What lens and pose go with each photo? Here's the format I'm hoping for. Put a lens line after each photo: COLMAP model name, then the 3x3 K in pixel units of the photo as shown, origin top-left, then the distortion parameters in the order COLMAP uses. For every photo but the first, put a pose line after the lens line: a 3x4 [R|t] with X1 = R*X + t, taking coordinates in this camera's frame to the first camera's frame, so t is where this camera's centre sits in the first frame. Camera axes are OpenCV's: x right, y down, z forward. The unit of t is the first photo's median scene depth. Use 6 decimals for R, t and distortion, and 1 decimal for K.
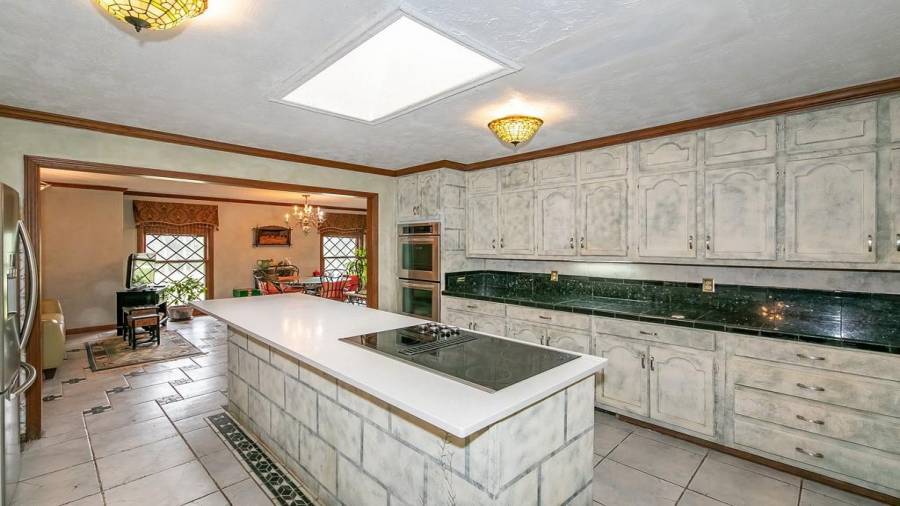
lens RADIAL K [[389.1, 0, 451.7], [0, 389.1, 248.1], [0, 0, 1]] dist [-0.003288, 0.000115]
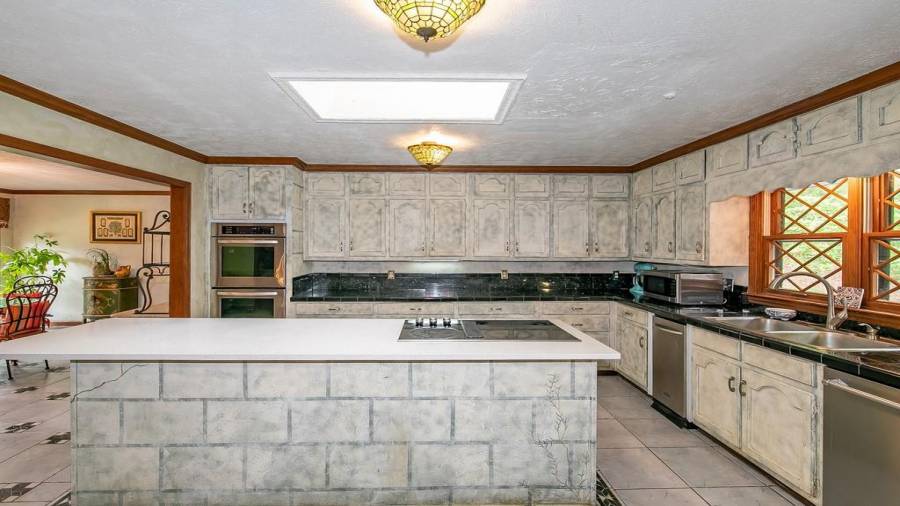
lens RADIAL K [[389.1, 0, 452.4], [0, 389.1, 247.8], [0, 0, 1]] dist [-0.003288, 0.000115]
pose [[0.686633, -0.003334, 0.726996, -0.457645], [0.002561, 0.999994, 0.002168, -0.009498], [-0.726999, 0.000373, 0.686638, 0.081302]]
